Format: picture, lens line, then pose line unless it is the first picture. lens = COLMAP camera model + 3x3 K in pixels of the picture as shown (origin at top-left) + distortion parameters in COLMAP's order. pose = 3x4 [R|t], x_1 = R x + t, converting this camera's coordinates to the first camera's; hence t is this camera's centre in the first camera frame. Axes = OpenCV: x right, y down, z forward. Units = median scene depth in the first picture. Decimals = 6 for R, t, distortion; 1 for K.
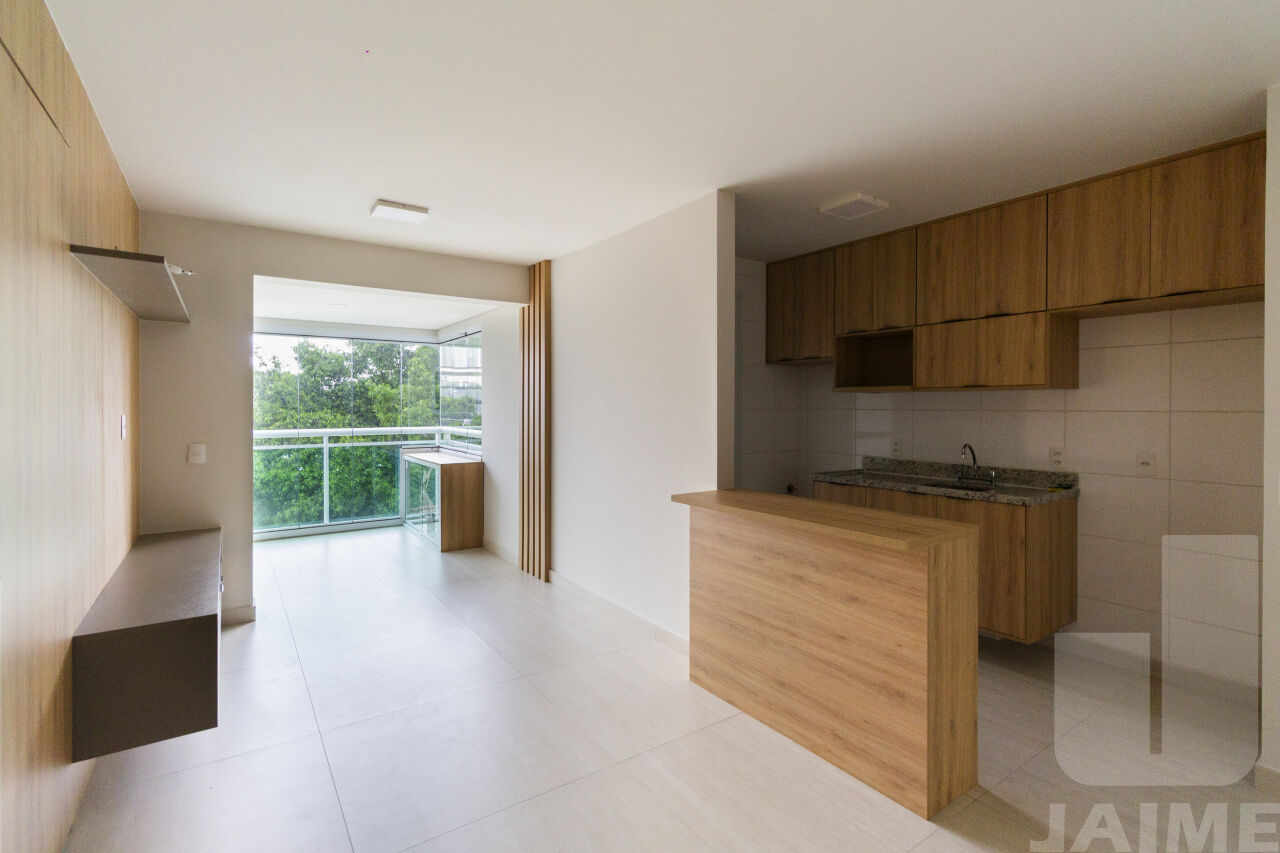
lens RADIAL K [[600.1, 0, 650.9], [0, 600.1, 411.7], [0, 0, 1]] dist [0.002497, 0.000714]
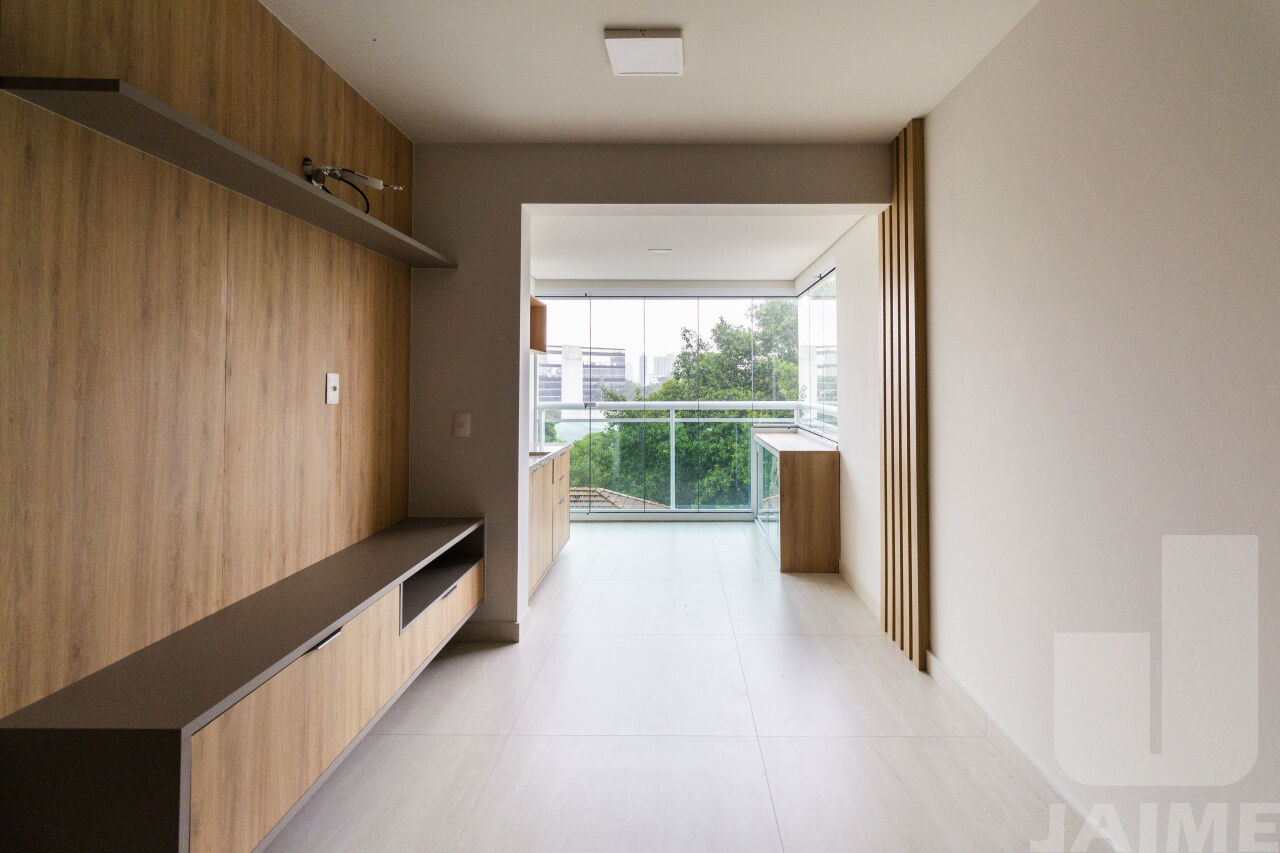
lens RADIAL K [[610.1, 0, 677.6], [0, 610.1, 367.6], [0, 0, 1]] dist [0.001055, 0.000192]
pose [[0.815187, -0.017733, -0.578927, -0.026909], [-0.003870, 0.999342, -0.036059, 0.020016], [0.579185, 0.031635, 0.814582, 0.484746]]
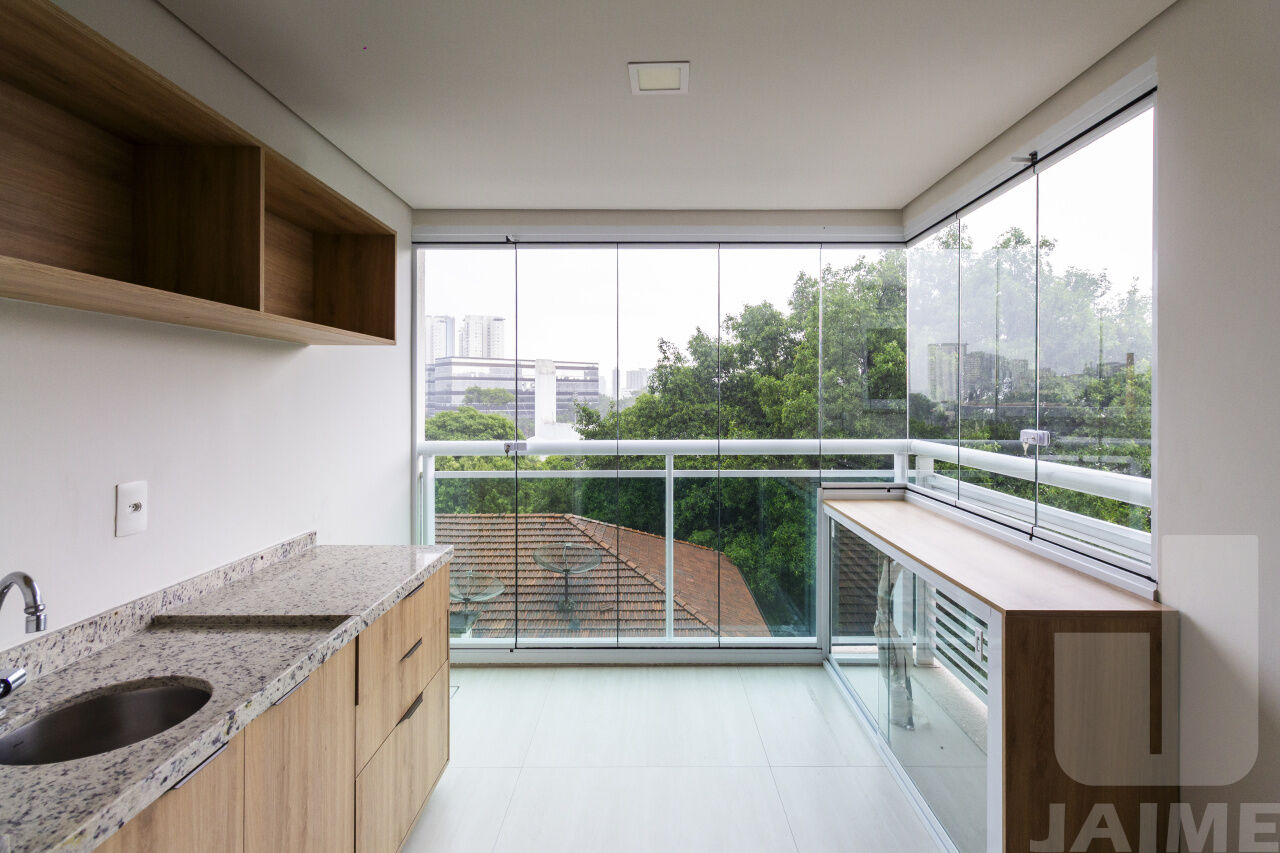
lens RADIAL K [[584.3, 0, 644.9], [0, 584.3, 399.9], [0, 0, 1]] dist [0.001247, 0.000243]
pose [[0.810622, 0.000484, -0.585570, -0.506897], [-0.004269, 0.999978, -0.005083, -0.000709], [0.585554, 0.006620, 0.810606, 1.087953]]
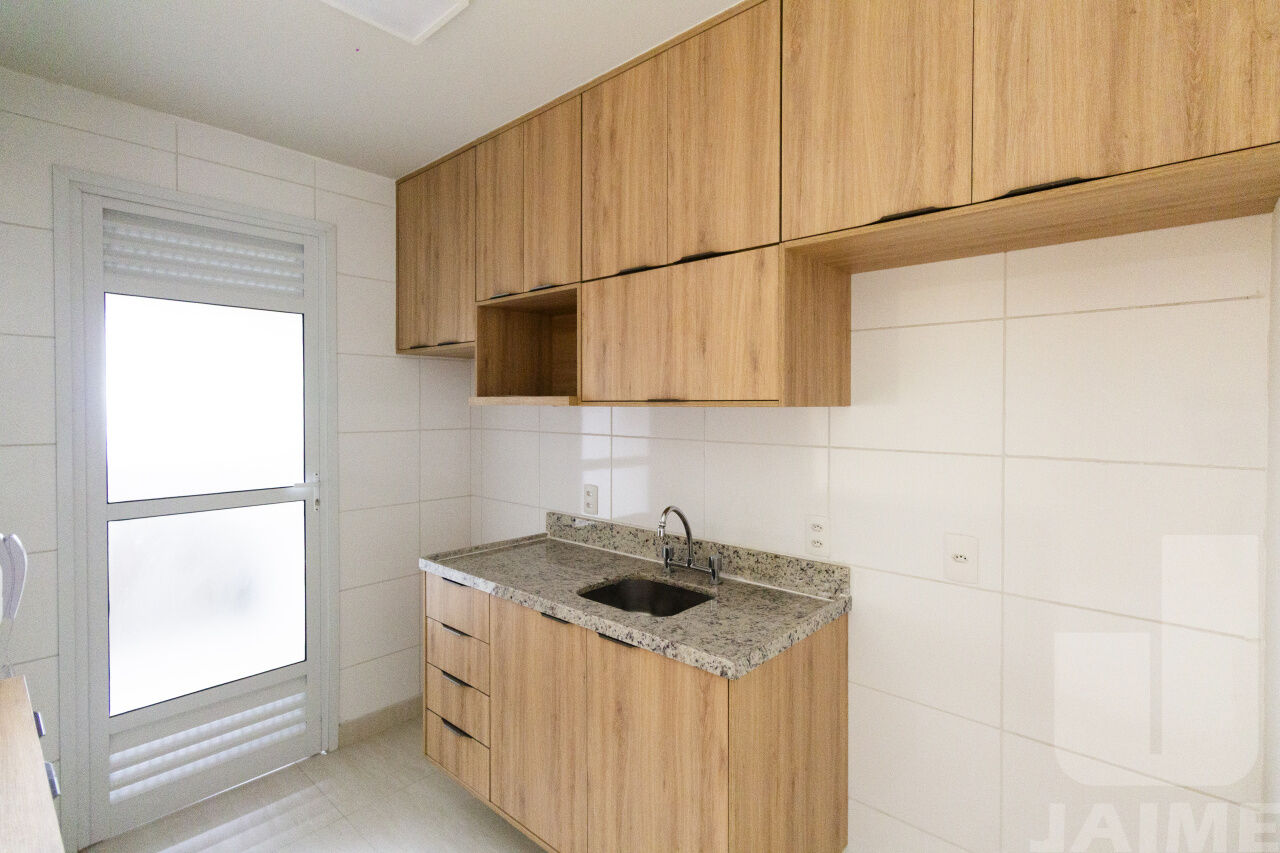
lens RADIAL K [[600.1, 0, 650.9], [0, 600.1, 411.7], [0, 0, 1]] dist [0.002497, 0.000714]
pose [[0.974415, -0.001240, 0.224755, 0.387633], [0.000570, 0.999995, 0.003048, -0.032130], [-0.224758, -0.002842, 0.974411, 0.482125]]
